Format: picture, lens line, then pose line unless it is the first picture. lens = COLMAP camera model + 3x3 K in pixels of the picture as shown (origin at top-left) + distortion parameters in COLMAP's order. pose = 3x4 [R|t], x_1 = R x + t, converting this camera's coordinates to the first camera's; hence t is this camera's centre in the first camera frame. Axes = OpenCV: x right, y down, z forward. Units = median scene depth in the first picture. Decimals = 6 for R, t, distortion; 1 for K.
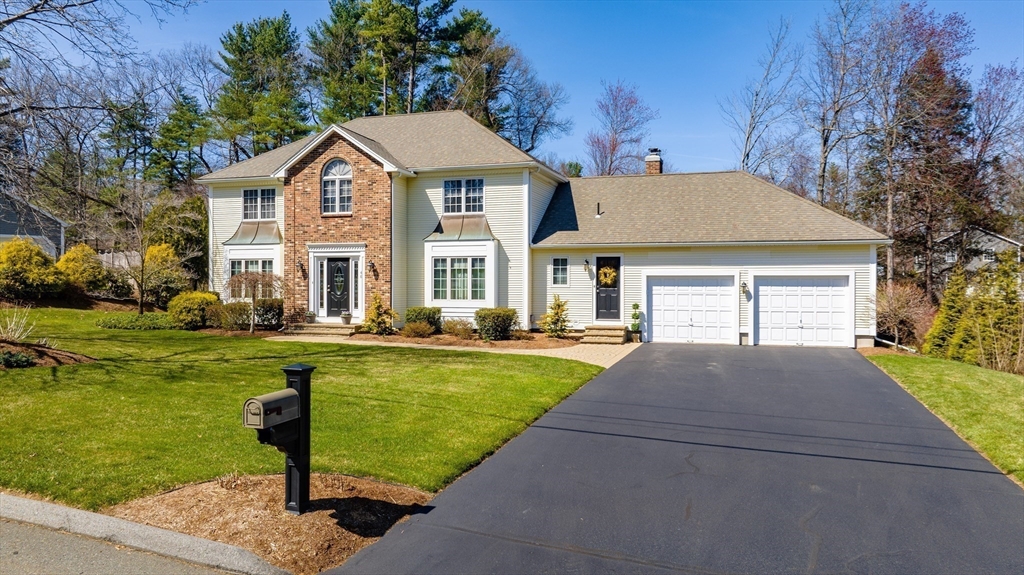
lens RADIAL K [[735.1, 0, 512.0], [0, 735.1, 287.5], [0, 0, 1]] dist [-0.006748, -0.000847]
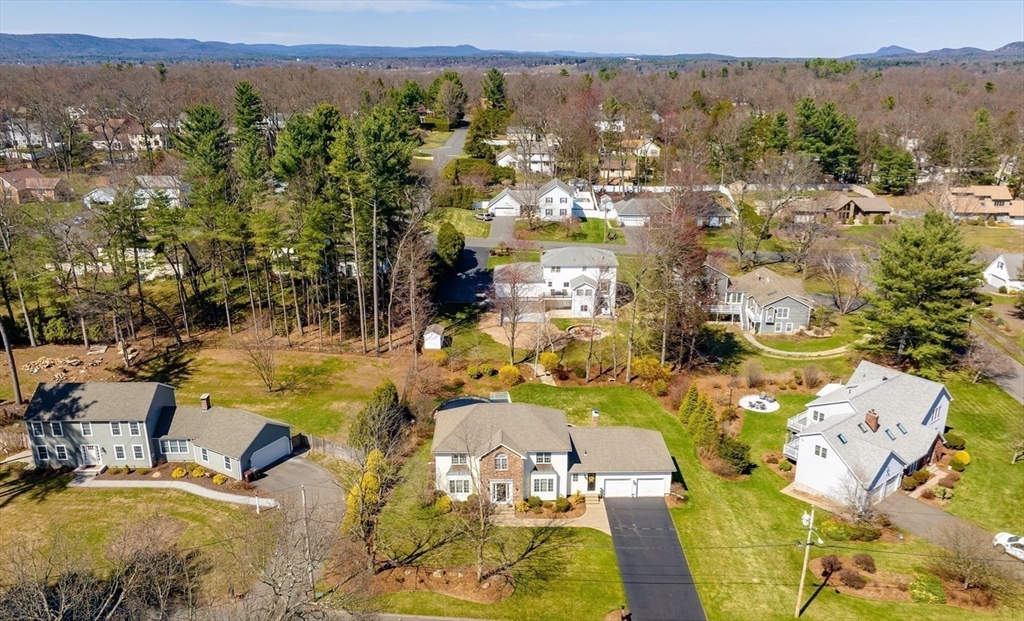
lens RADIAL K [[795.9, 0, 512.0], [0, 795.9, 310.5], [0, 0, 1]] dist [-0.009441, -0.001860]
pose [[0.939765, -0.104211, 0.325550, -1.134895], [-0.001738, 0.950925, 0.309417, -1.633365], [-0.341818, -0.291345, 0.893464, -1.567356]]
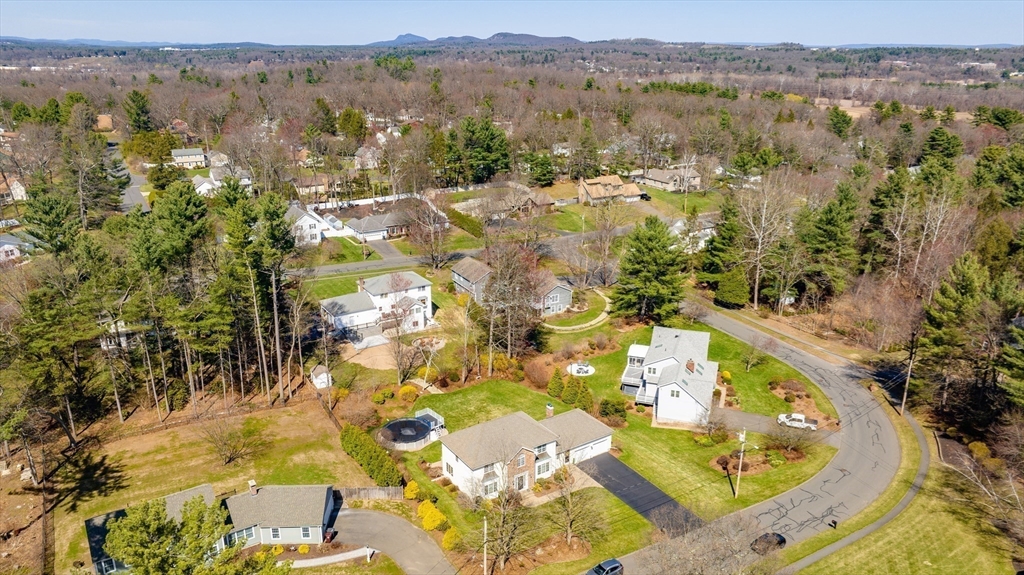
lens RADIAL K [[735.1, 0, 512.0], [0, 735.1, 287.5], [0, 0, 1]] dist [-0.006748, -0.000847]
pose [[0.610830, -0.253145, 0.750203, -2.878759], [-0.000172, 0.947469, 0.319849, -2.187976], [-0.791762, -0.195502, 0.578698, -0.969193]]
